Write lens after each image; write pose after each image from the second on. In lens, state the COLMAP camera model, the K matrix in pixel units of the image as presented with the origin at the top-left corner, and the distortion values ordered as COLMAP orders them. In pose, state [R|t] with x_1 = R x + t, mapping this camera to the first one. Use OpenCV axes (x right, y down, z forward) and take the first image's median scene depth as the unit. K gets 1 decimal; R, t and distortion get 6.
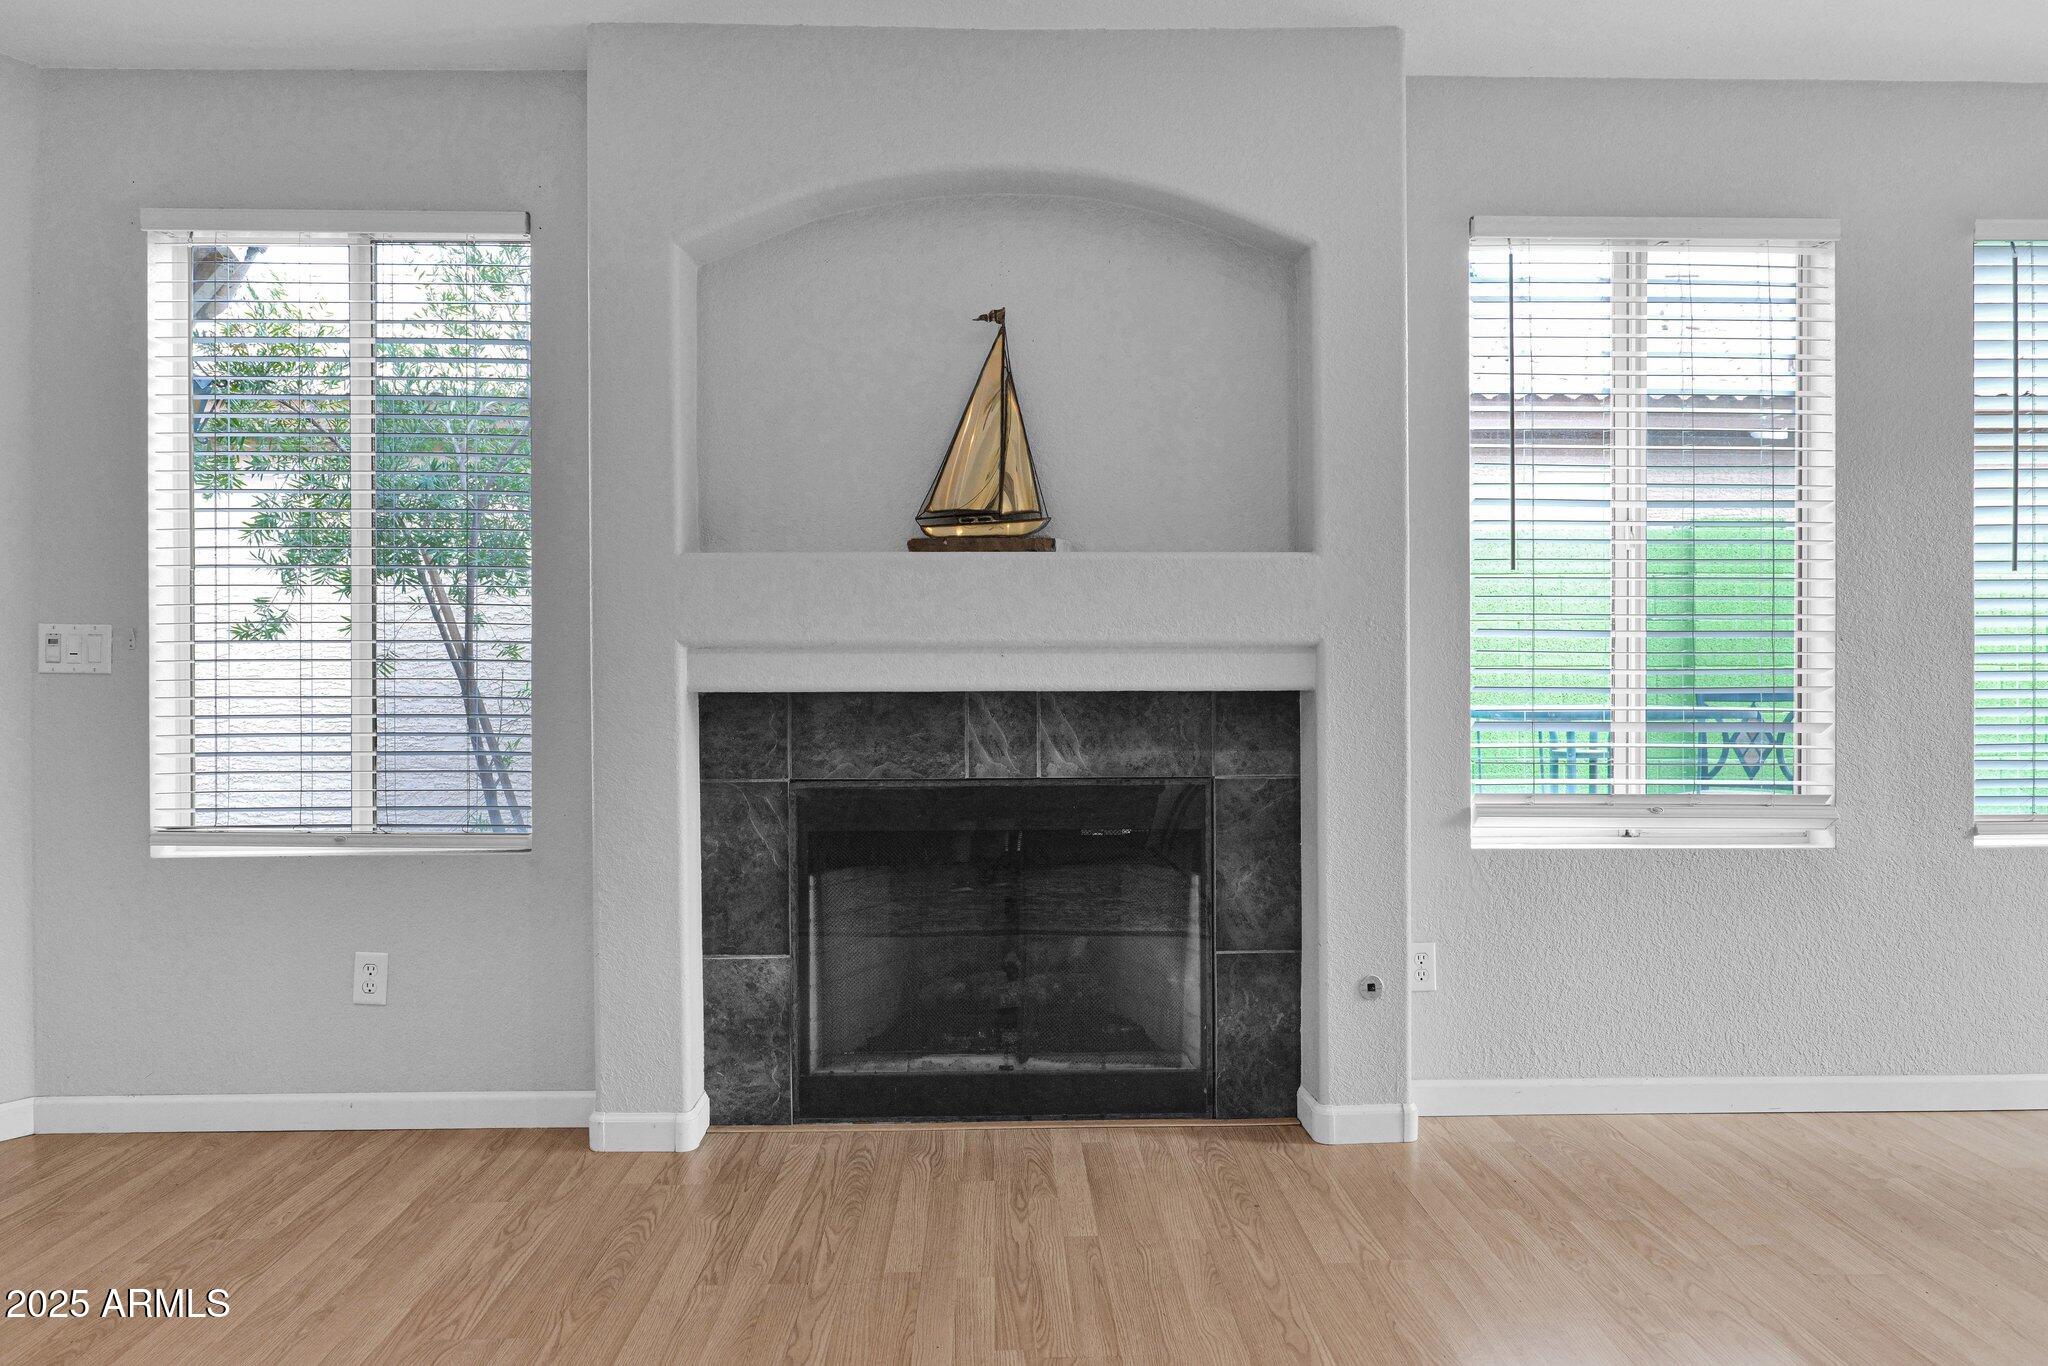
lens RADIAL K [[1263.9, 0, 1021.3], [0, 1263.9, 676.2], [0, 0, 1]] dist [-0.005600, 0.005260]
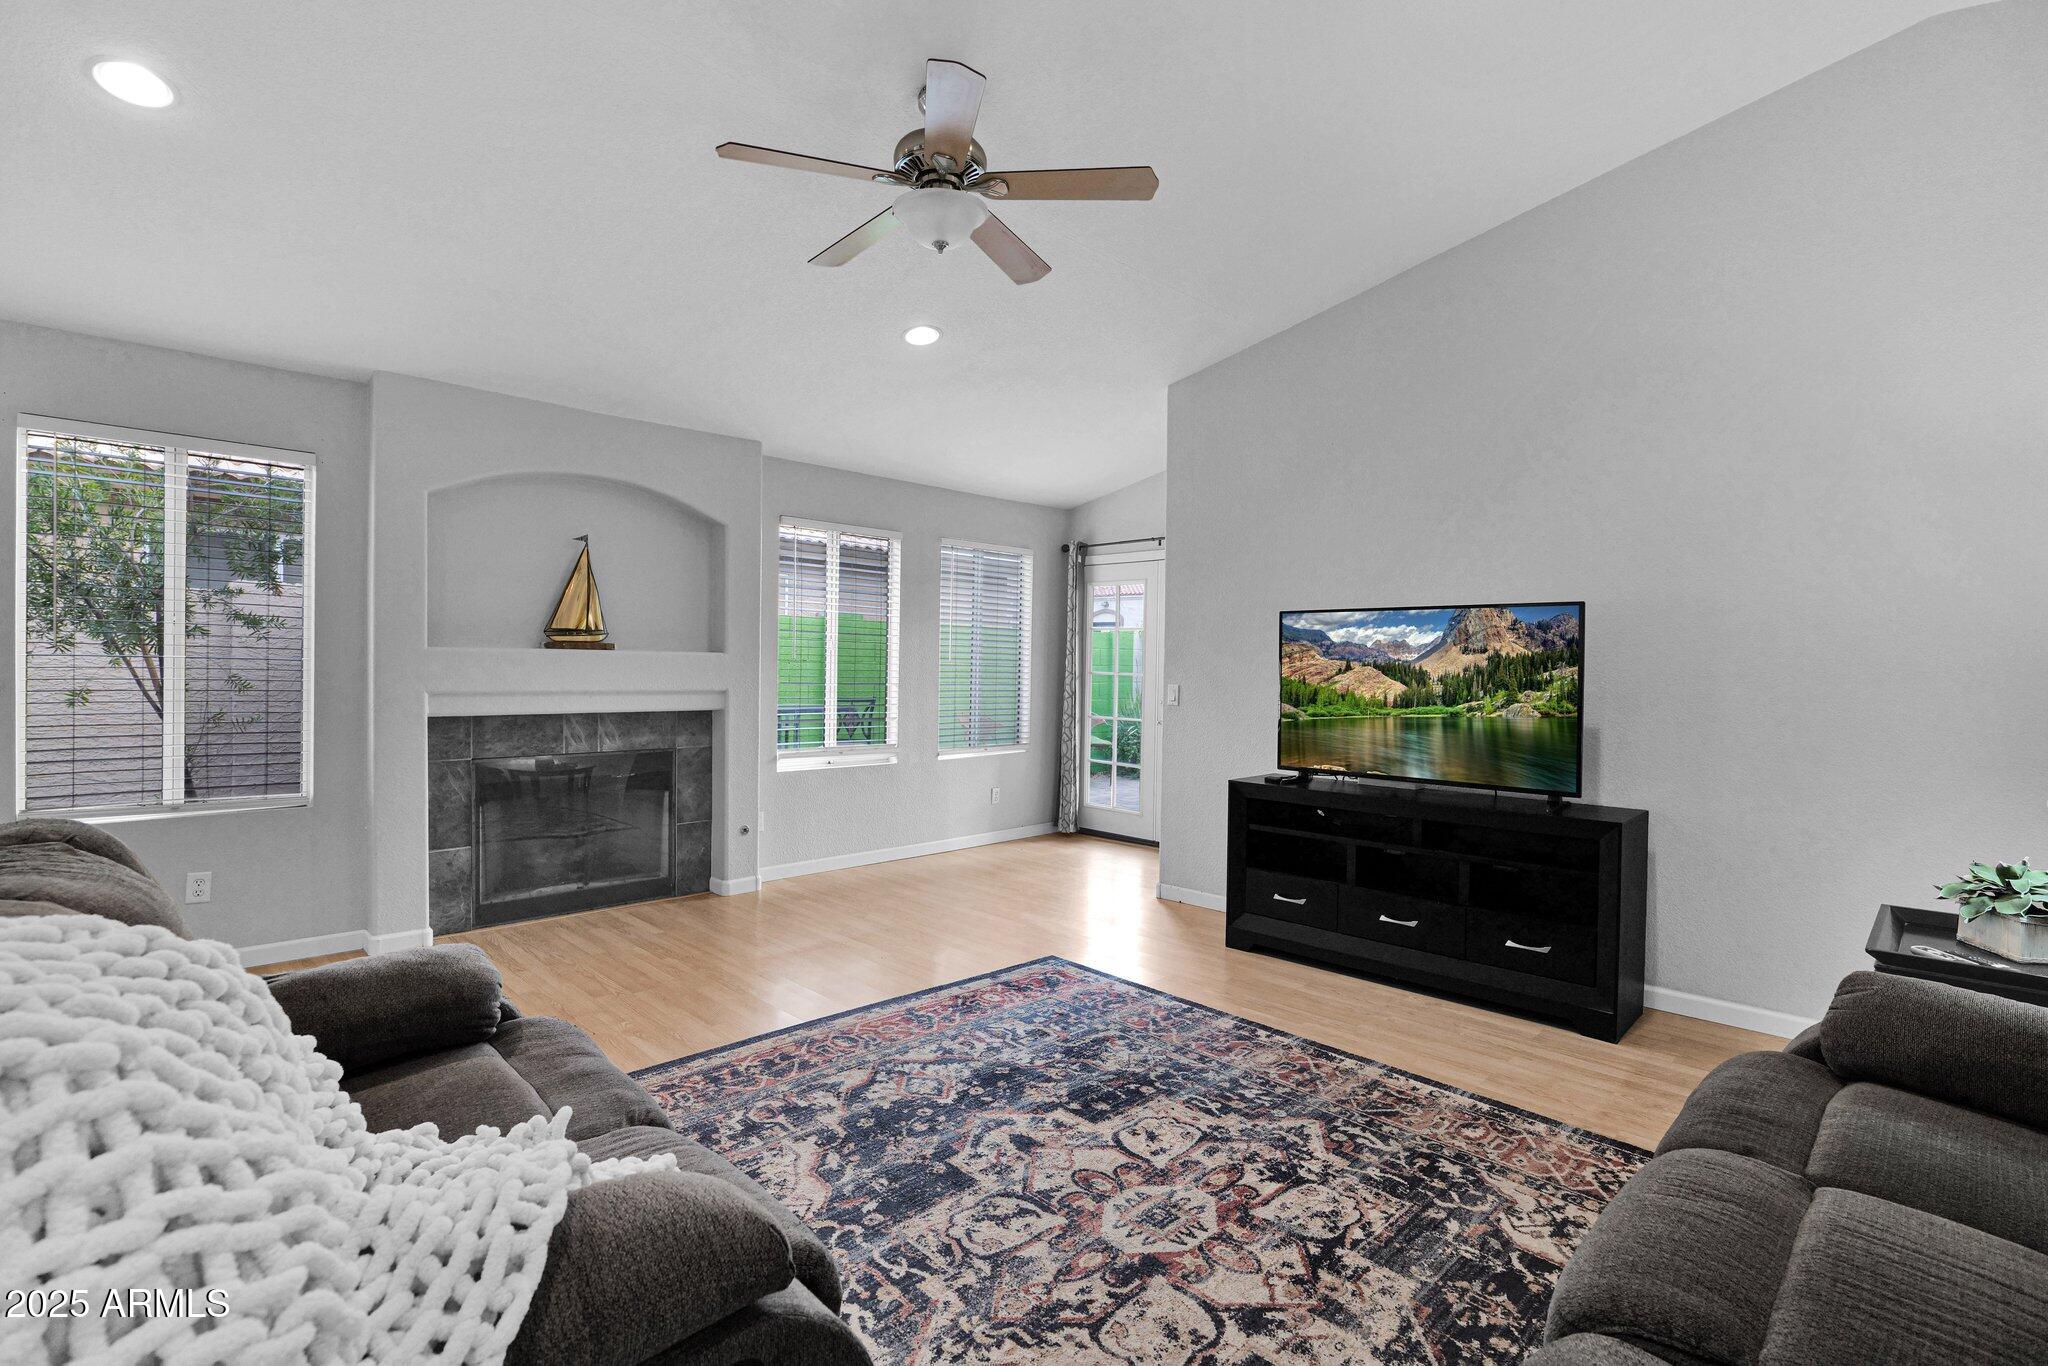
lens RADIAL K [[957.7, 0, 1027.6], [0, 957.7, 677.7], [0, 0, 1]] dist [-0.028567, 0.007615]
pose [[0.725191, 0.003155, 0.688541, -0.578972], [-0.014569, 0.999836, 0.010764, -0.075007], [-0.688394, -0.017838, 0.725118, -0.691015]]
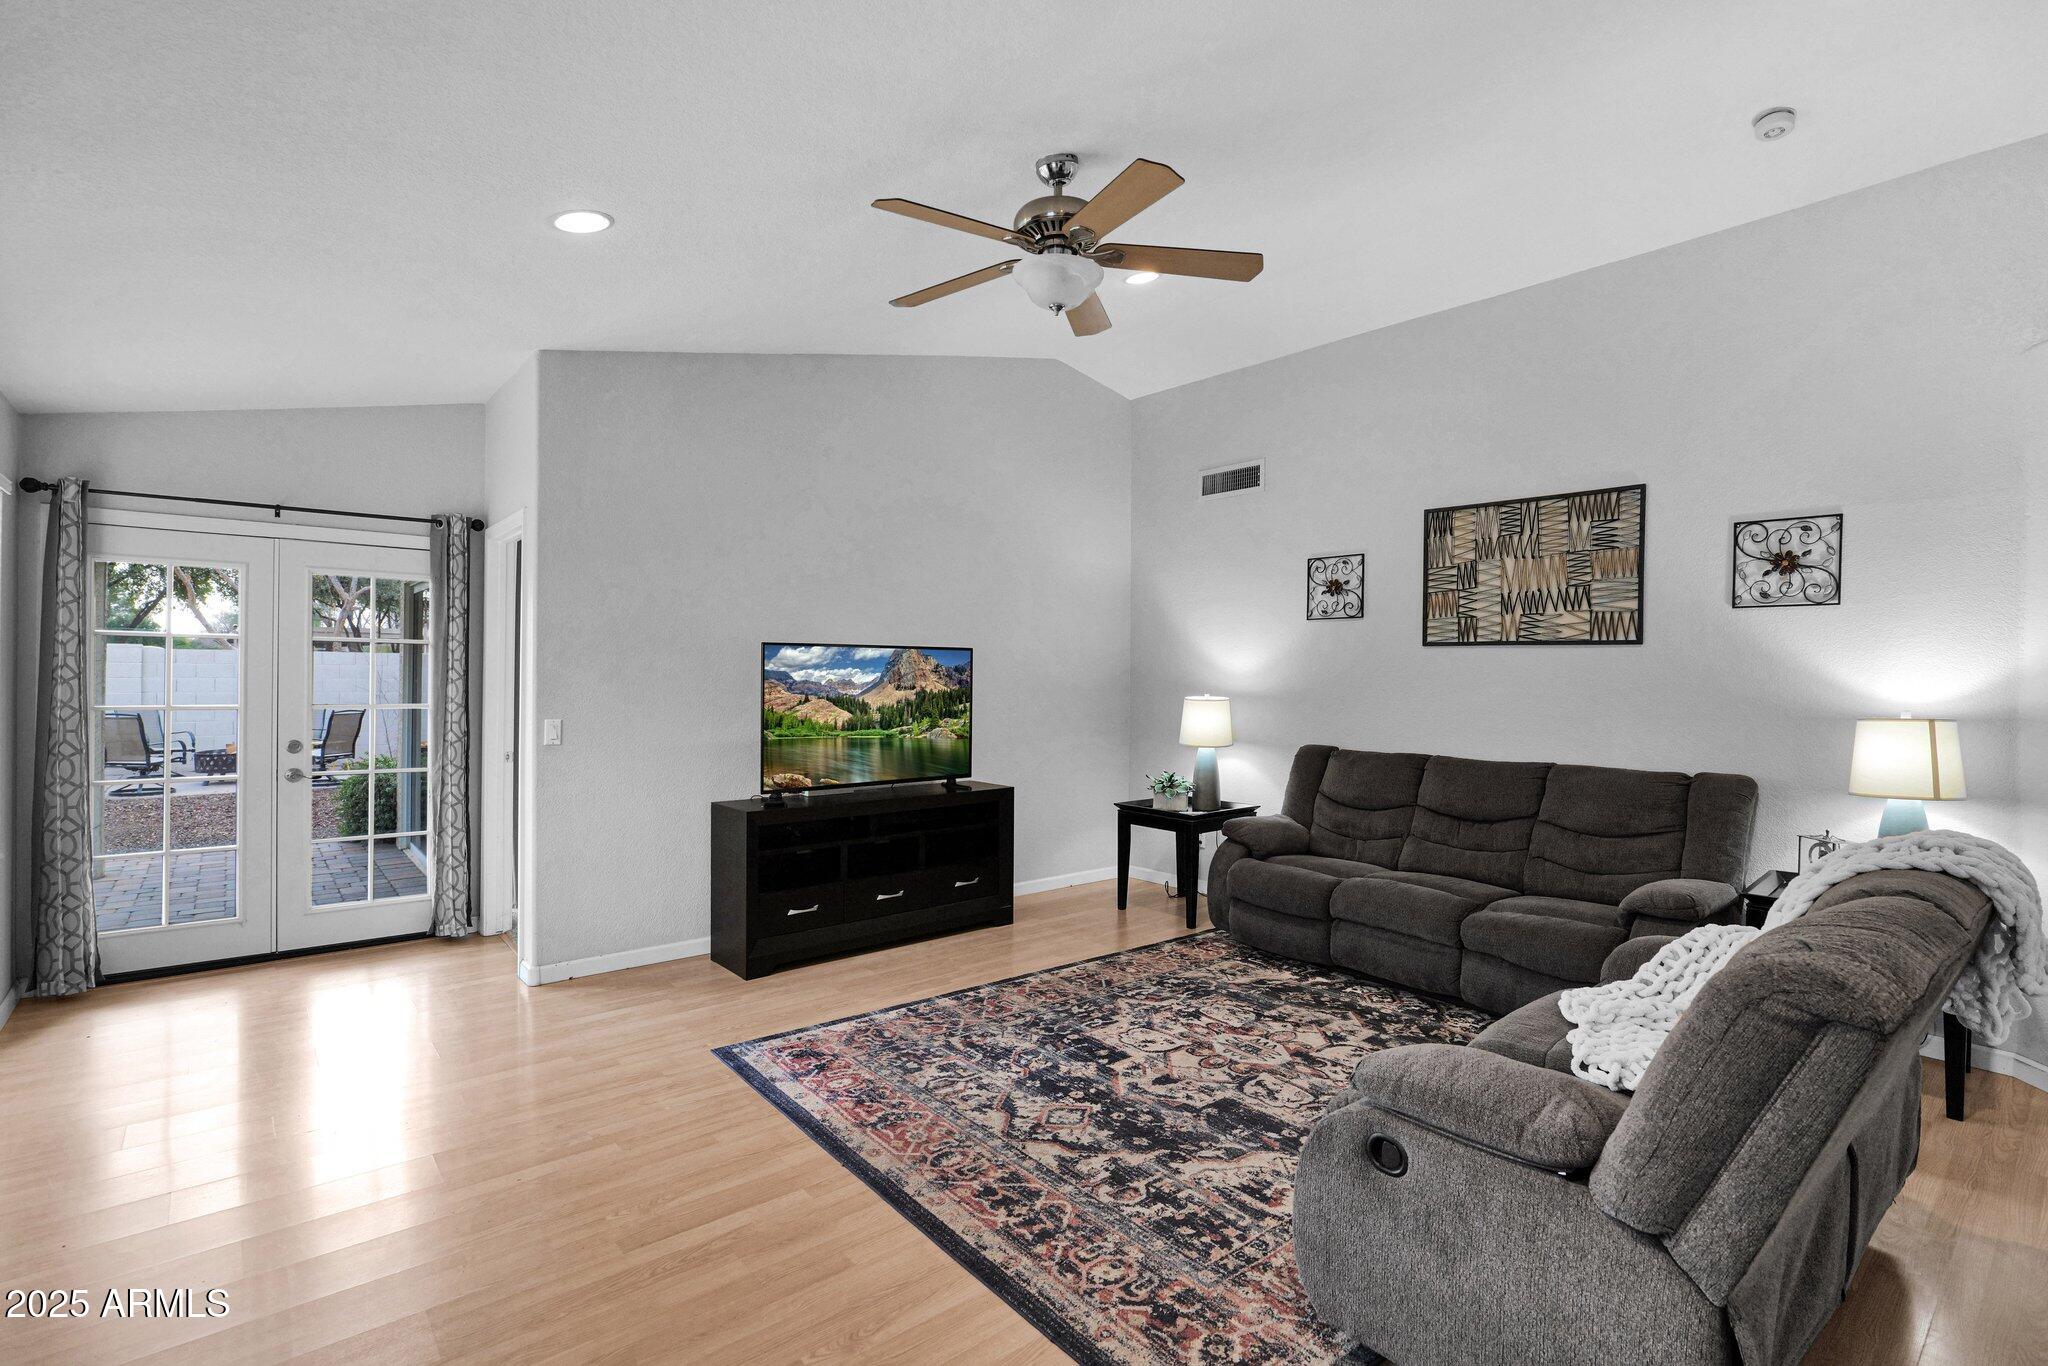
lens RADIAL K [[957.7, 0, 1027.9], [0, 957.7, 692.9], [0, 0, 1]] dist [-0.028567, 0.007615]
pose [[-0.630386, -0.012559, 0.776181, -0.740046], [-0.000563, 0.999876, 0.015722, -0.112362], [-0.776282, 0.009474, -0.630315, 0.748048]]
